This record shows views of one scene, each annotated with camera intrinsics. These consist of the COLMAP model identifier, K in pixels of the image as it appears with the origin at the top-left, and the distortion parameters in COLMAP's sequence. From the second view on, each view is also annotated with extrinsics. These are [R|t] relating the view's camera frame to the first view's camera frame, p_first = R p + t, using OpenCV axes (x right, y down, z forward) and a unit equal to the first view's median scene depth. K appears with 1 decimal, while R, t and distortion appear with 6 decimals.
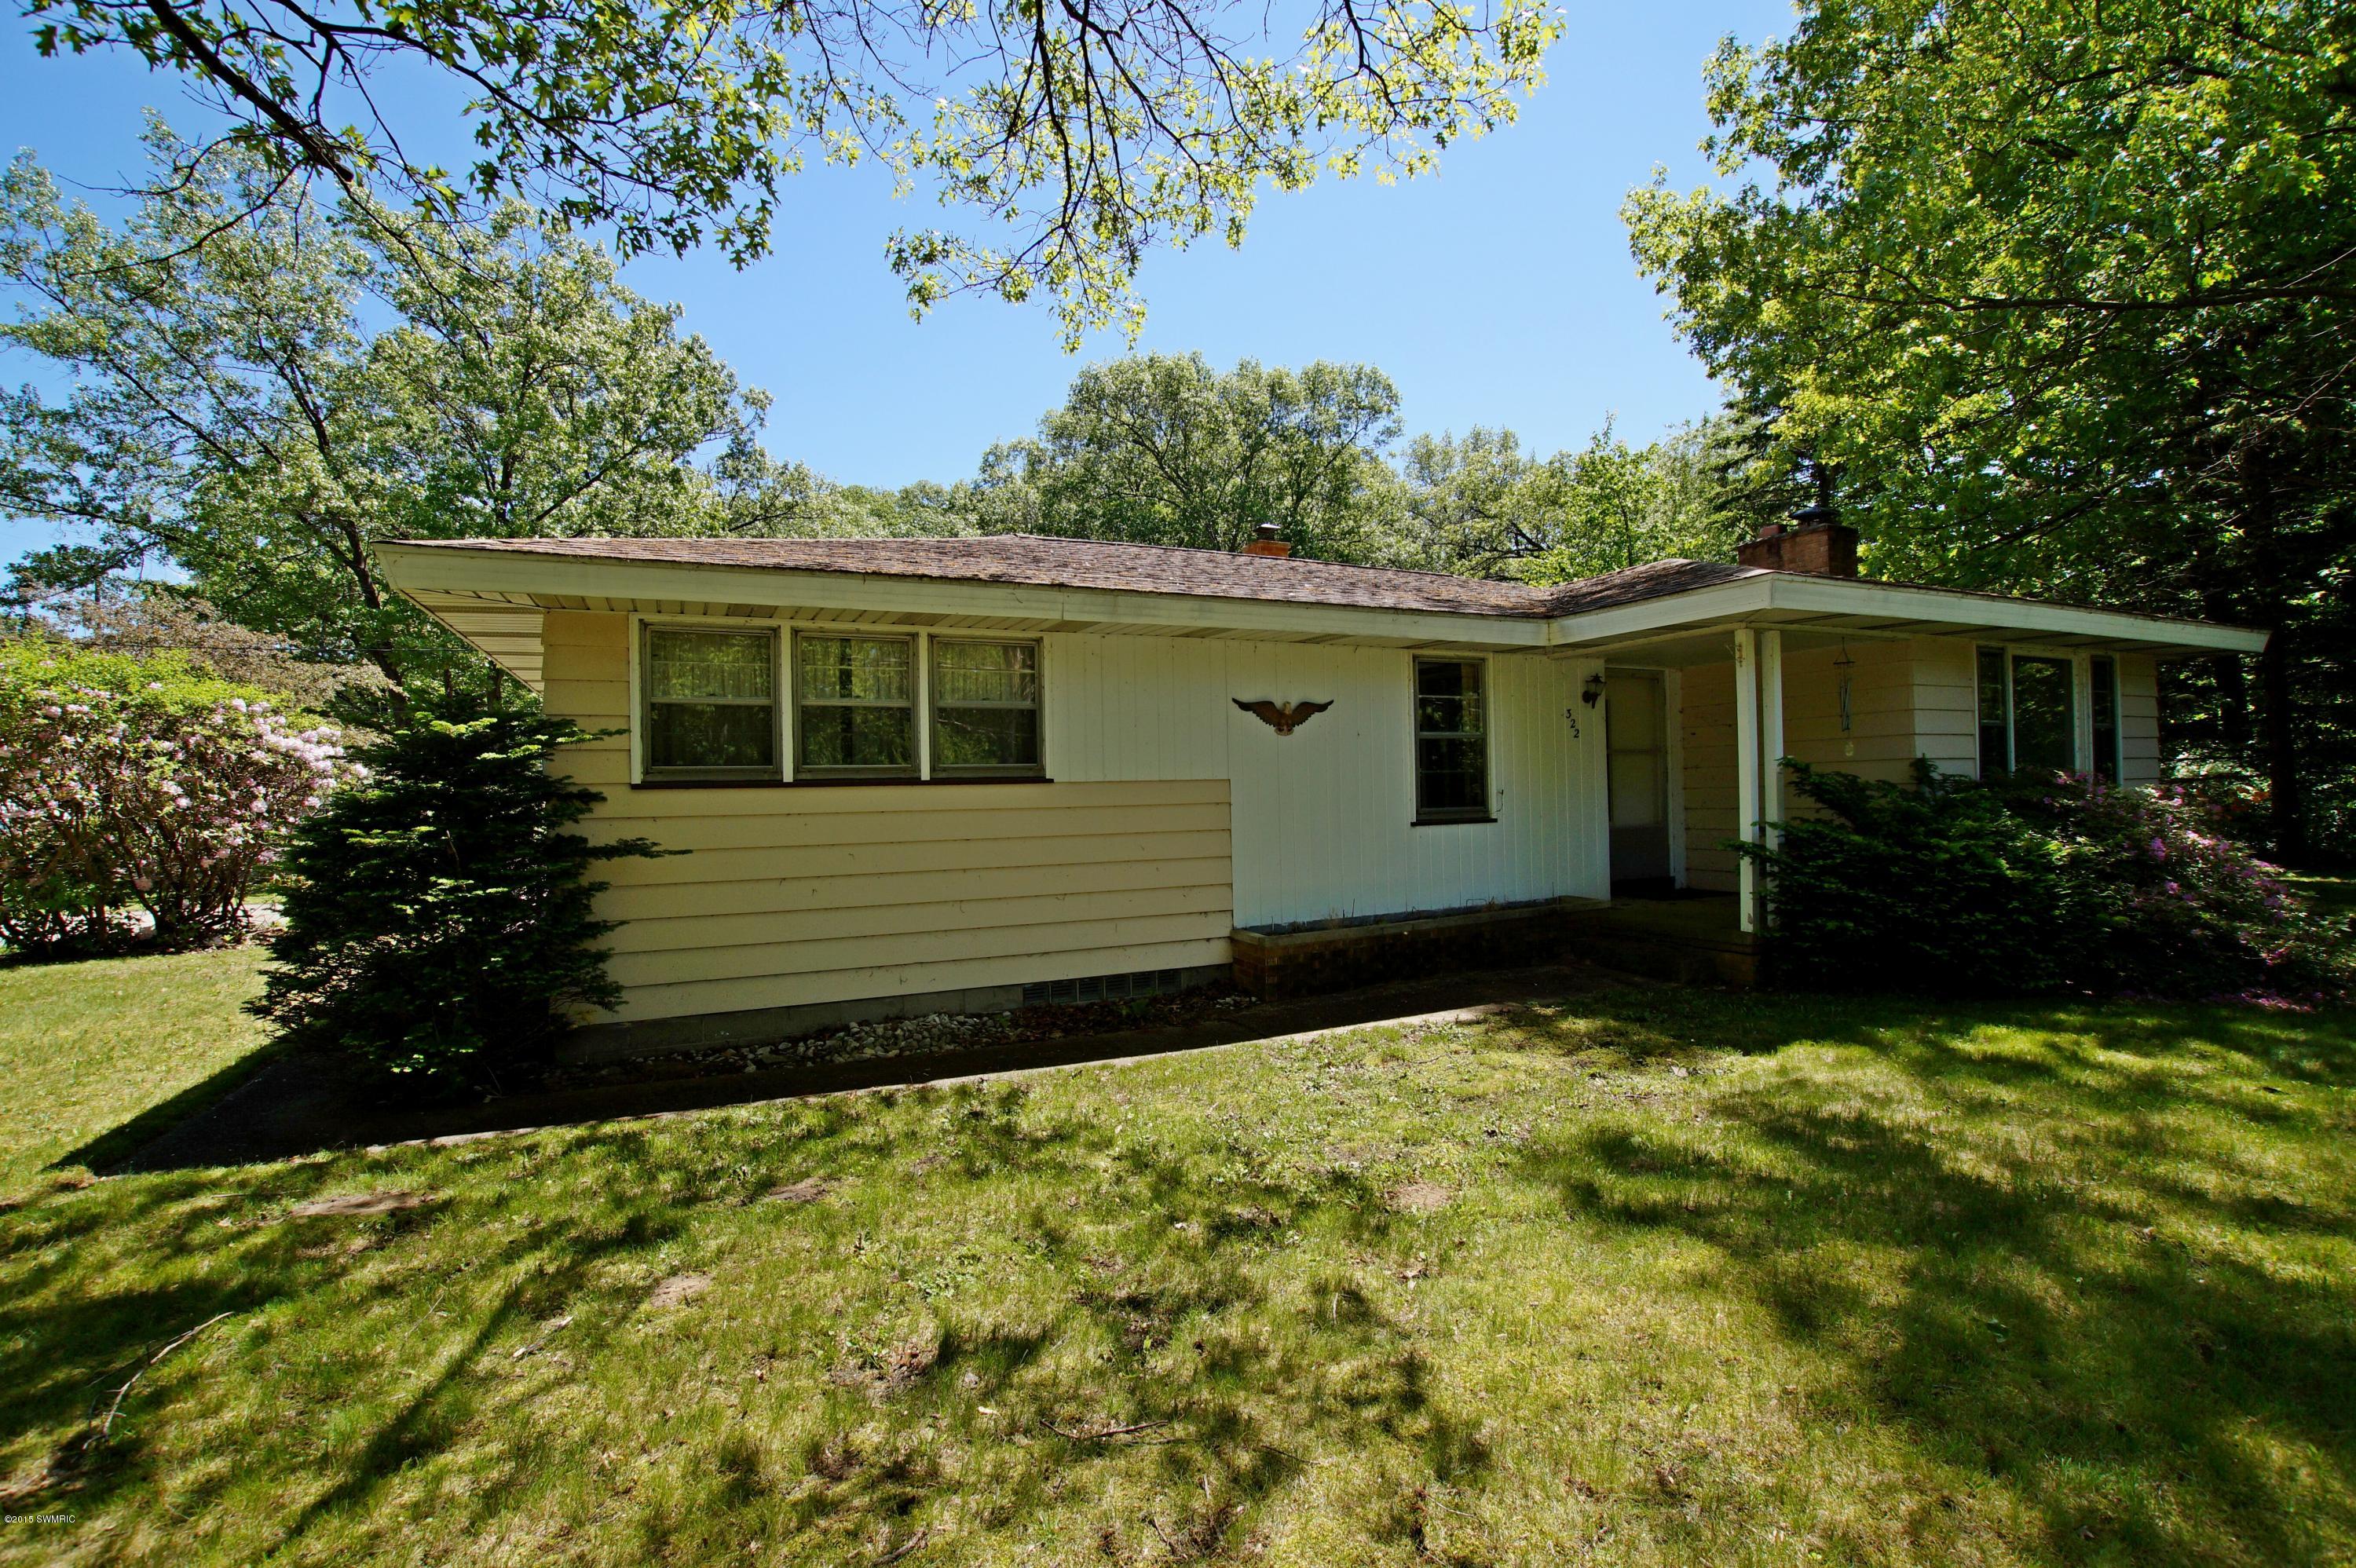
lens RADIAL K [[1072.2, 0, 1178.0], [0, 1072.2, 784.0], [0, 0, 1]] dist [-0.020708, 0.000767]
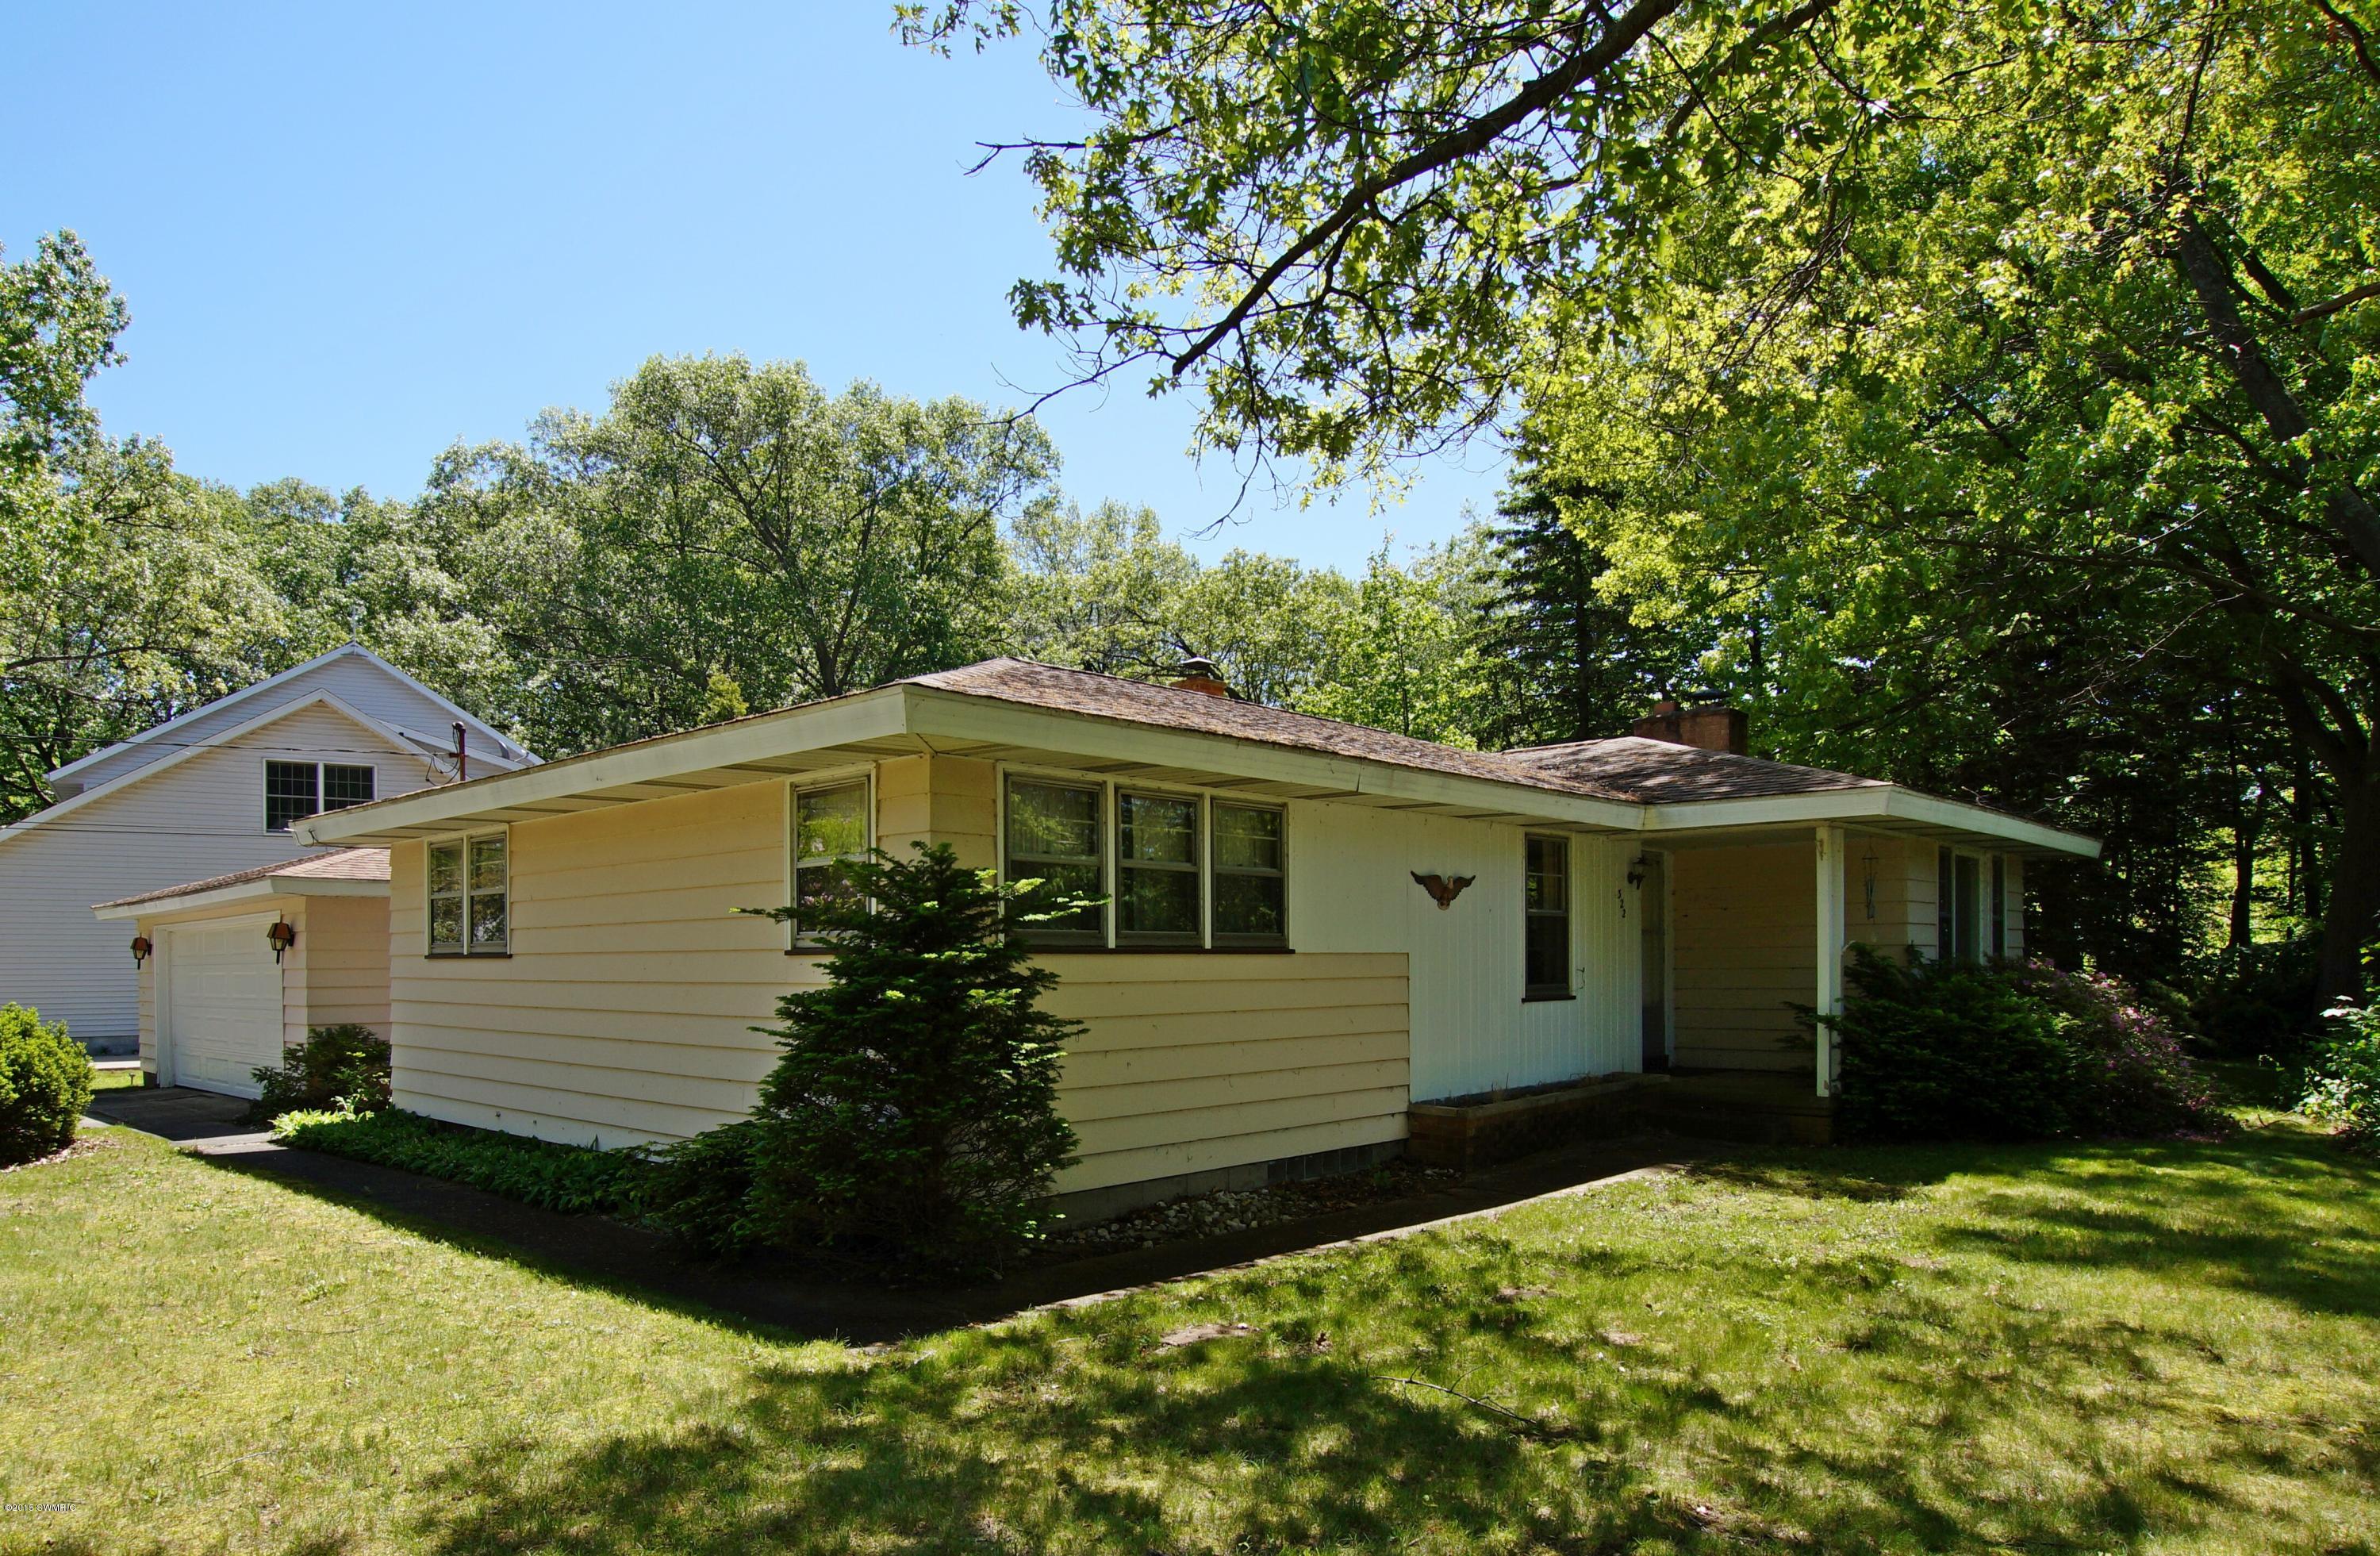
lens RADIAL K [[1454.6, 0, 1188.3], [0, 1454.6, 977.0], [0, 0, 1]] dist [-0.016523, 0.002844]
pose [[0.935329, 0.010408, 0.353626, -0.618342], [-0.014940, 0.999837, 0.010090, 0.007494], [-0.353464, -0.014721, 0.935332, -0.185647]]
